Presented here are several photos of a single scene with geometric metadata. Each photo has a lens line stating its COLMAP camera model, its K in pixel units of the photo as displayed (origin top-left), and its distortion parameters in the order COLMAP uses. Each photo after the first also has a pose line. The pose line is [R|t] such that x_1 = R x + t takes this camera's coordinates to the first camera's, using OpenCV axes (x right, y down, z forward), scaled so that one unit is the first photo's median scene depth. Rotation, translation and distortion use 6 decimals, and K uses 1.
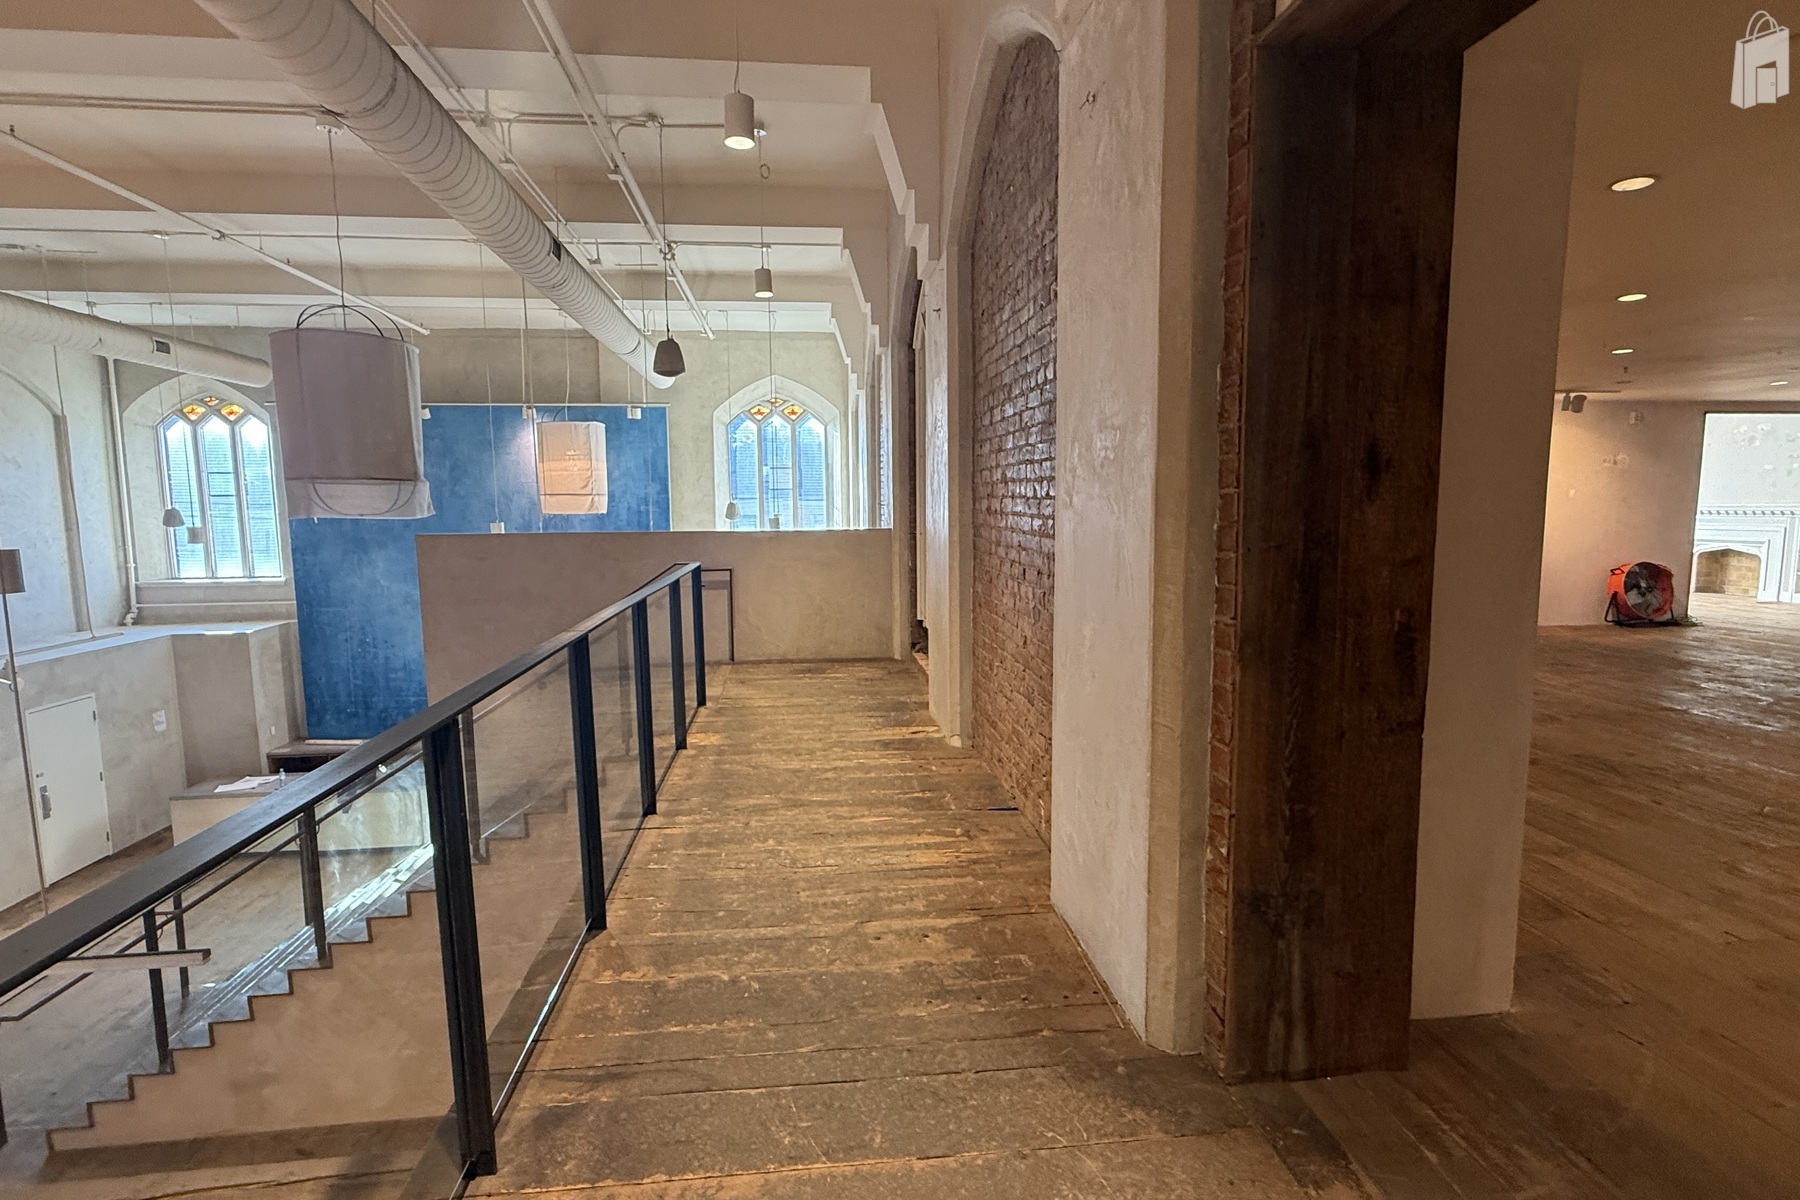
lens RADIAL K [[841.8, 0, 895.9], [0, 841.8, 599.2], [0, 0, 1]] dist [-0.005301, -0.000515]
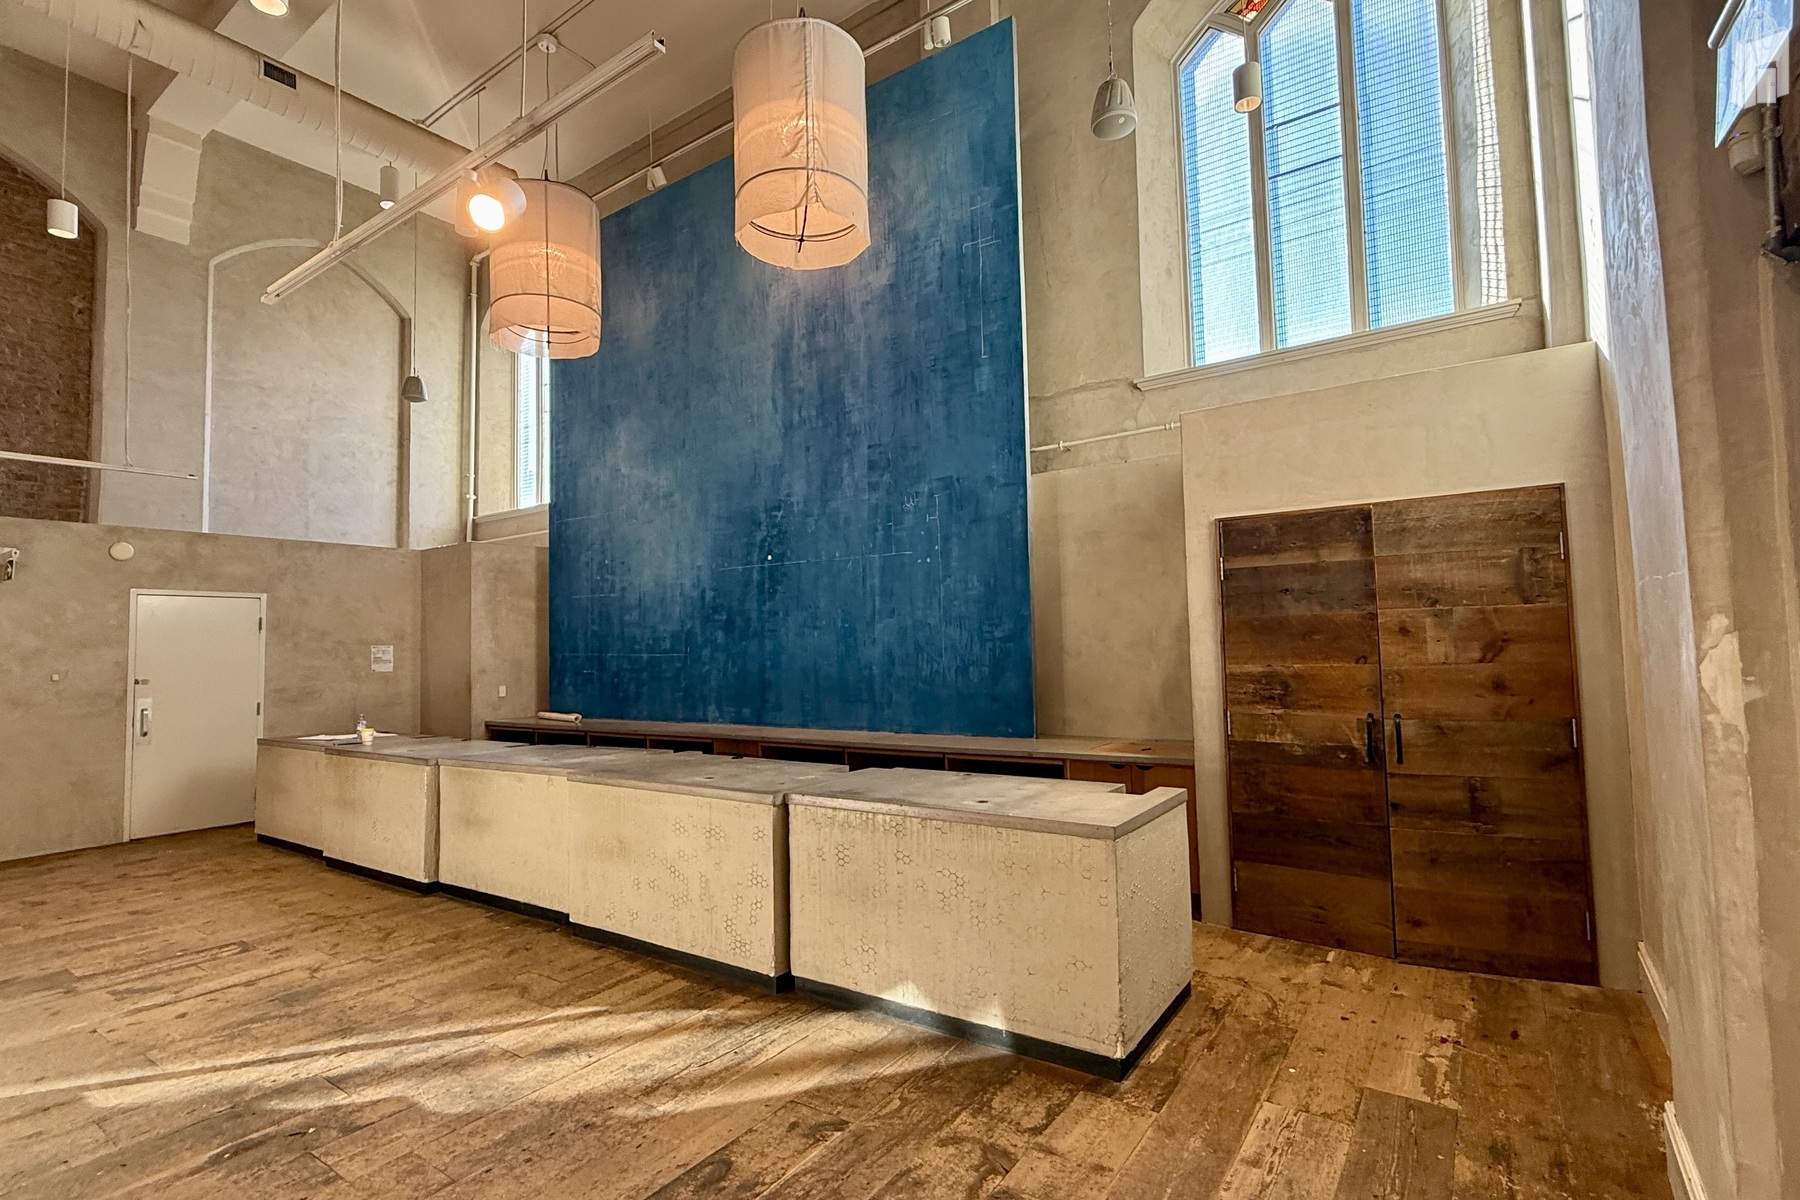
lens RADIAL K [[841.8, 0, 896.7], [0, 841.8, 603.2], [0, 0, 1]] dist [-0.005301, -0.000515]
pose [[0.744777, -0.040490, -0.666083, -0.031087], [-0.055924, 0.990859, -0.122764, 0.147292], [0.664966, 0.128682, 0.735705, 0.674977]]
